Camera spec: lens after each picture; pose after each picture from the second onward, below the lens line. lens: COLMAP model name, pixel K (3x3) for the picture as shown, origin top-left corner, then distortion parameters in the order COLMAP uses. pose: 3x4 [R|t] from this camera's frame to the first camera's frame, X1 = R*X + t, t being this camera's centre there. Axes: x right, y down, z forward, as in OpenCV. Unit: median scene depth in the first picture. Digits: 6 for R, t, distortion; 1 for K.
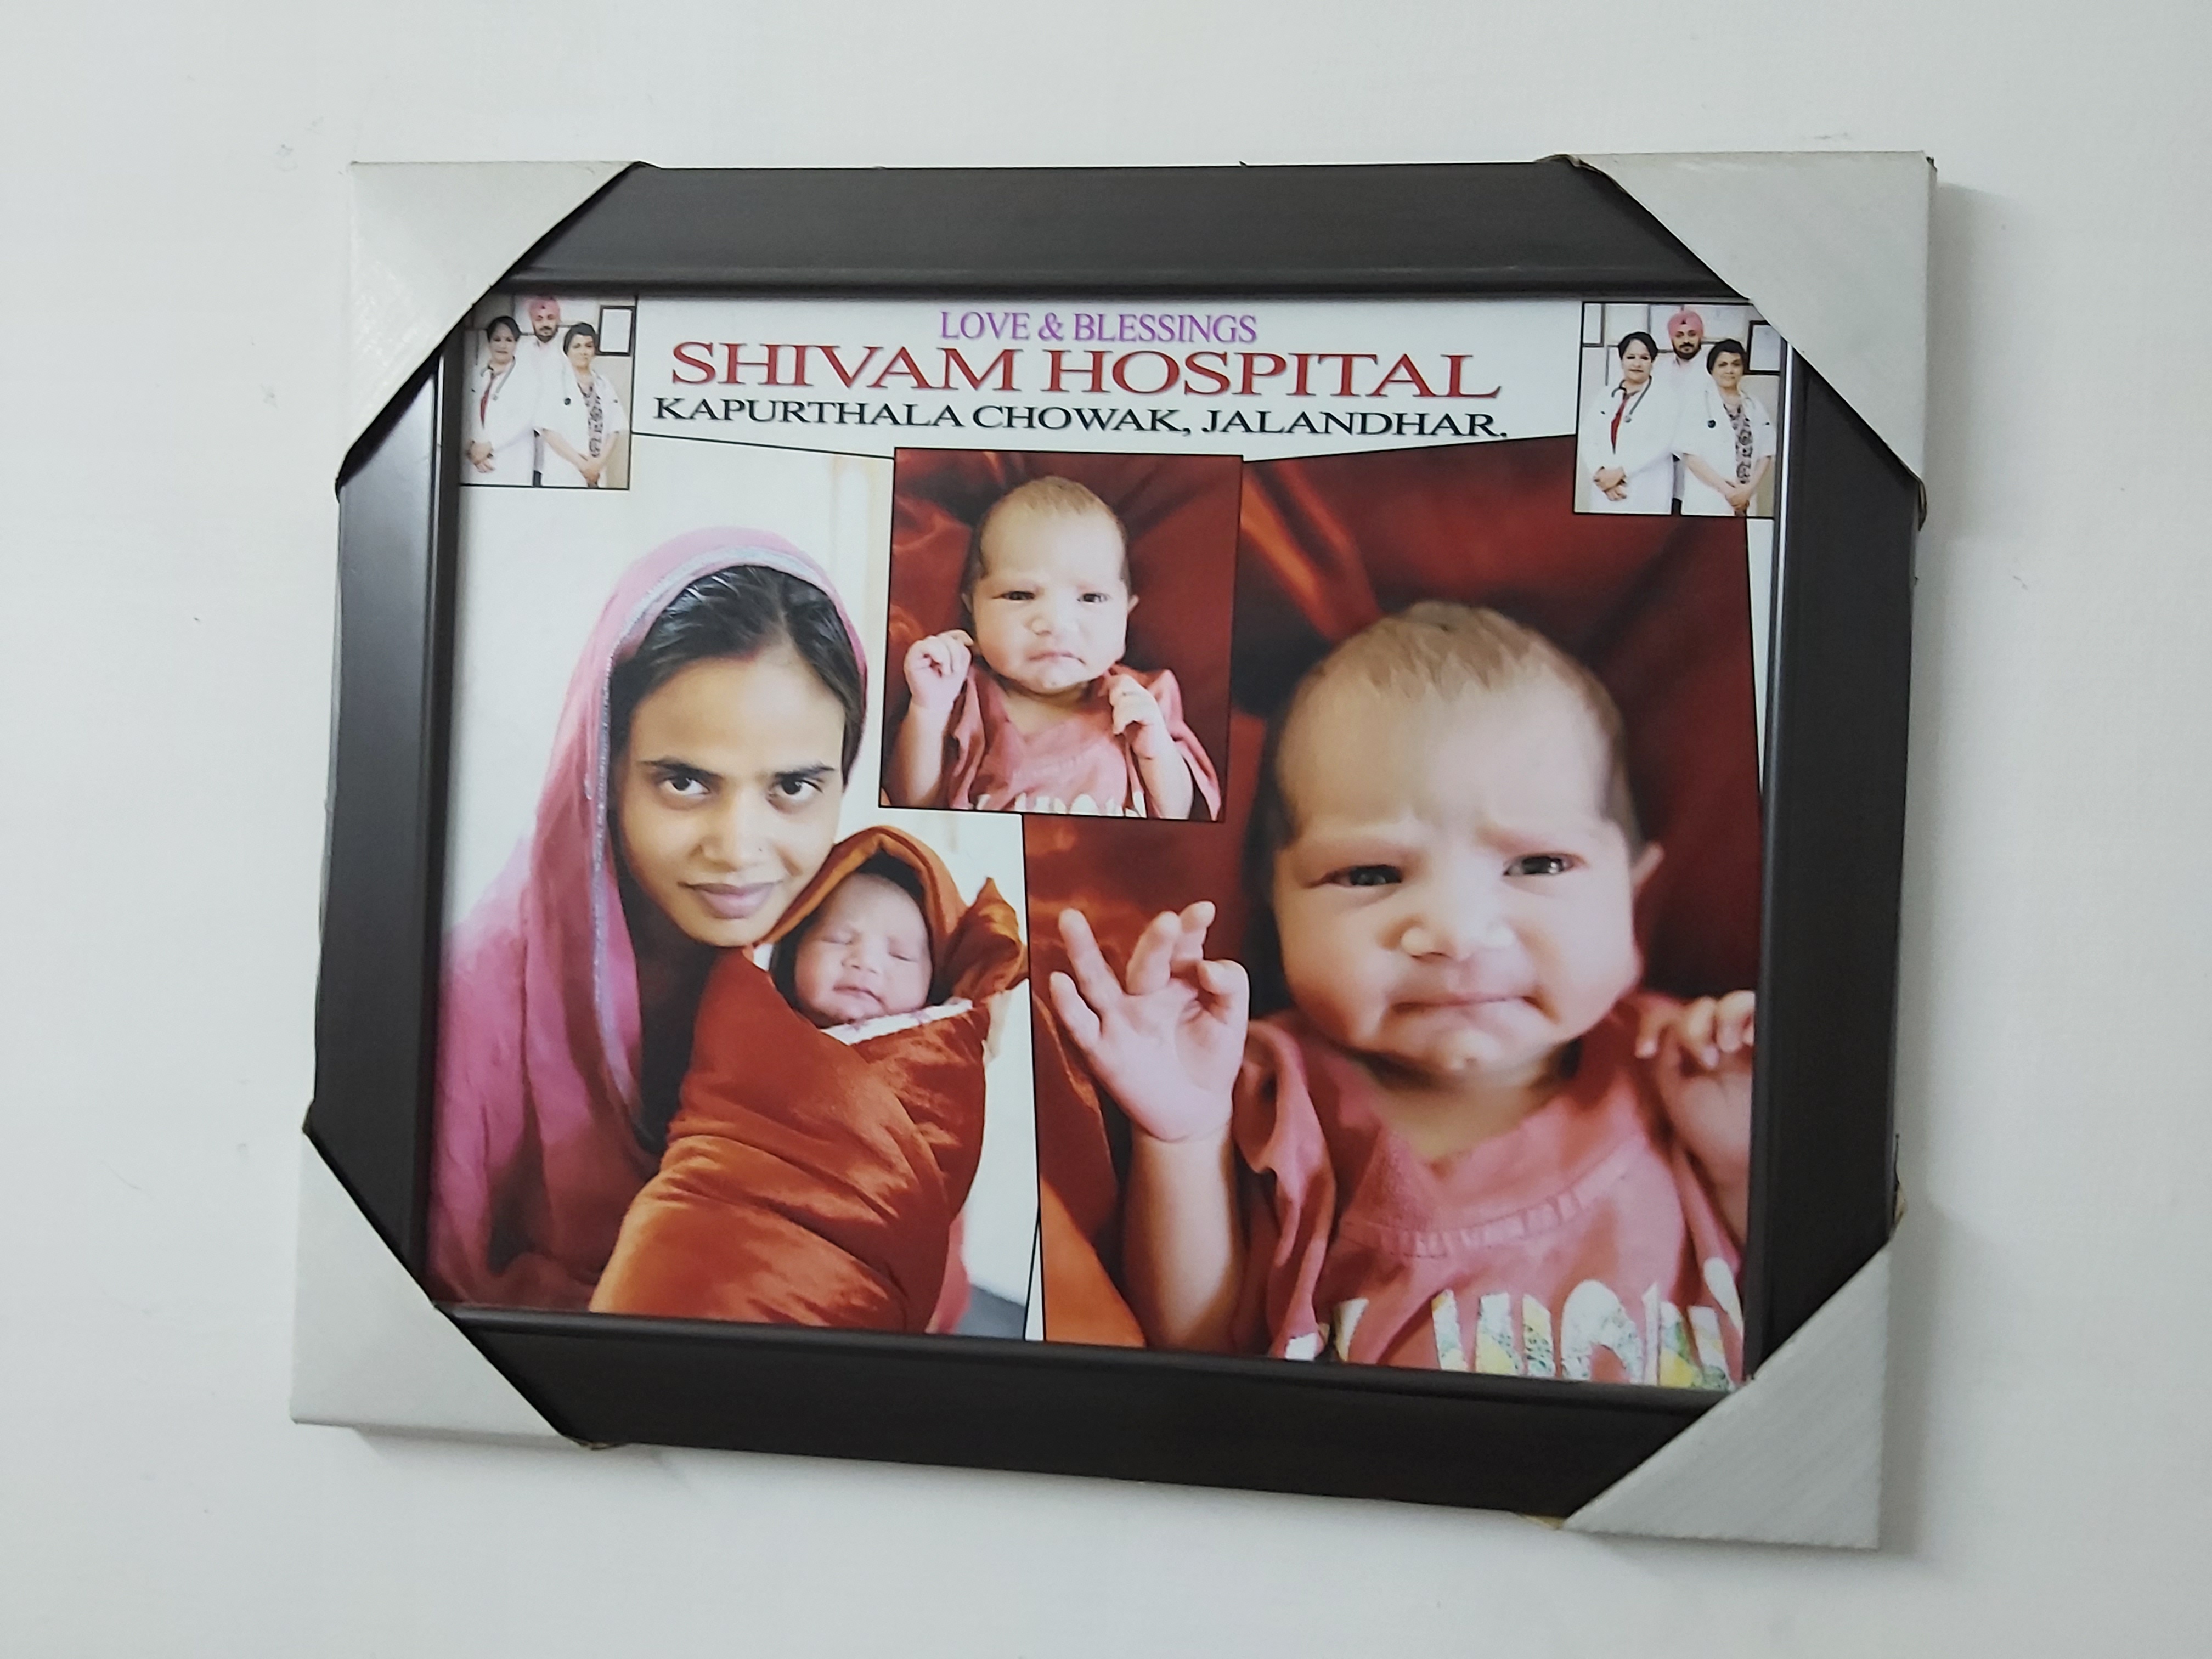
lens RADIAL K [[1676.2, 0, 1108.5], [0, 1676.2, 839.1], [0, 0, 1]] dist [-0.000358, -0.018400]
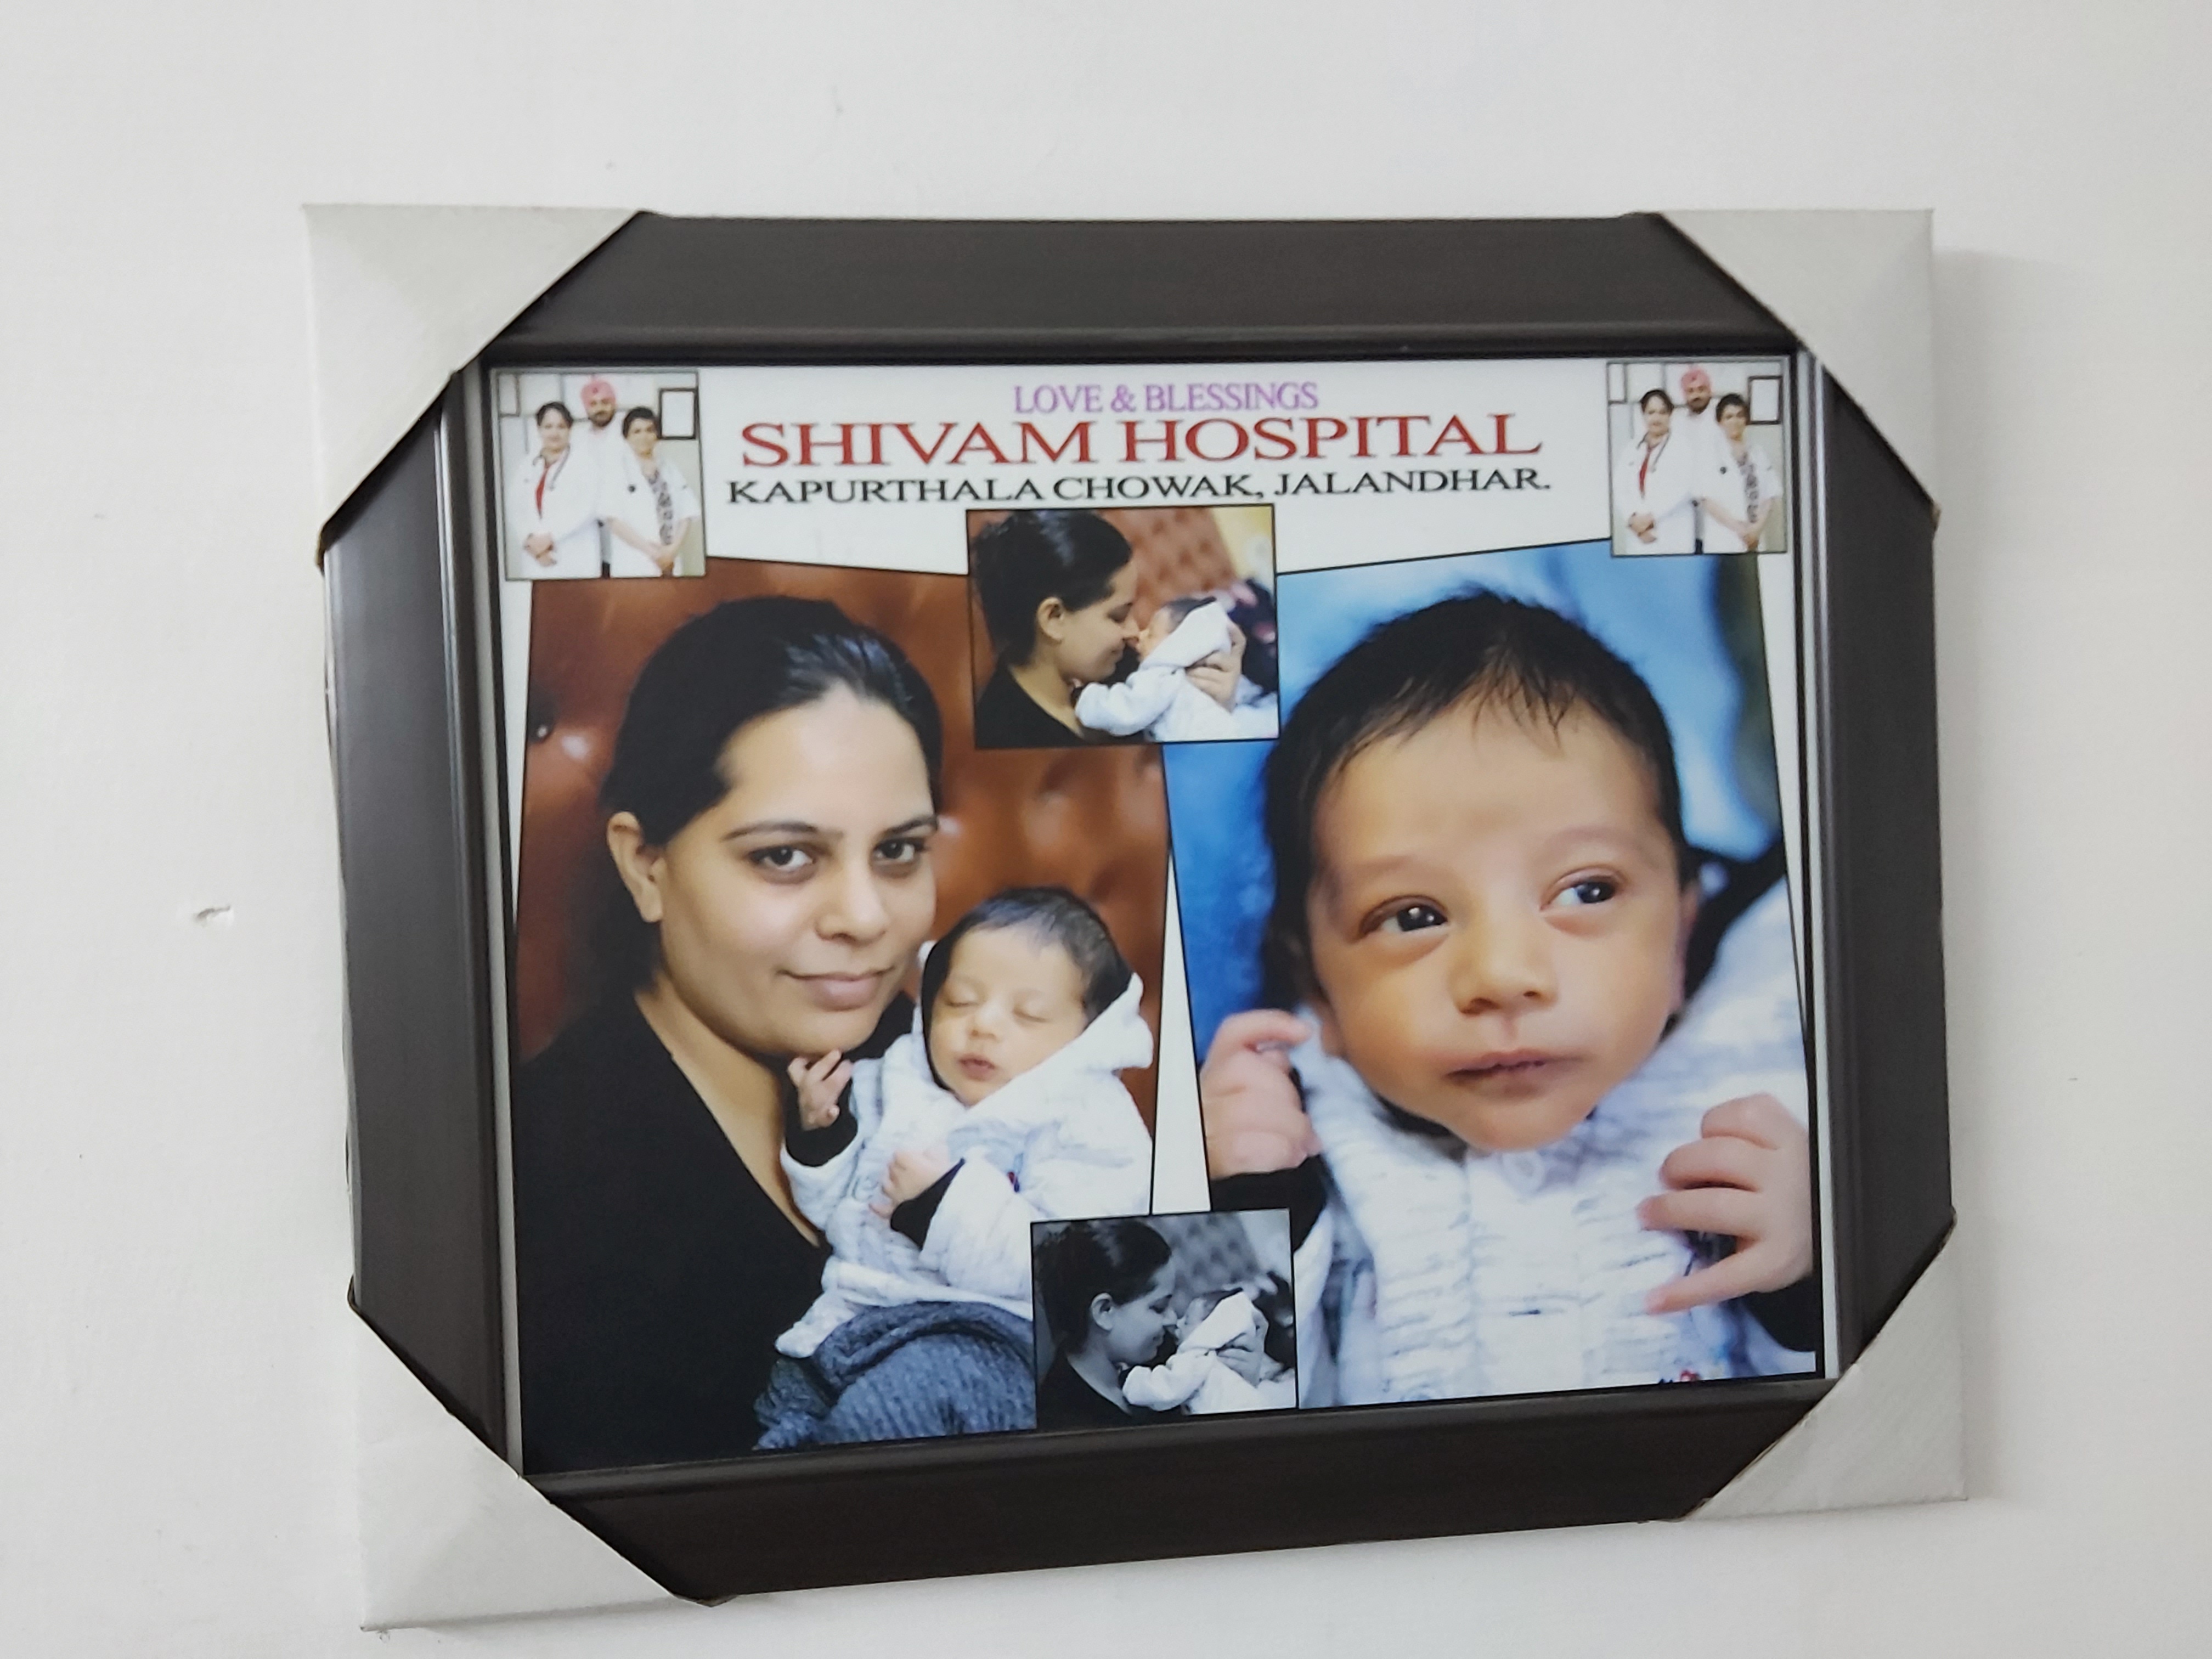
lens RADIAL K [[1676.2, 0, 1104.8], [0, 1676.2, 819.7], [0, 0, 1]] dist [-0.000358, -0.018400]
pose [[0.974746, -0.078672, 0.209000, -0.276523], [0.088994, 0.995211, -0.040436, -0.012379], [-0.204818, 0.058014, 0.977079, 0.027473]]
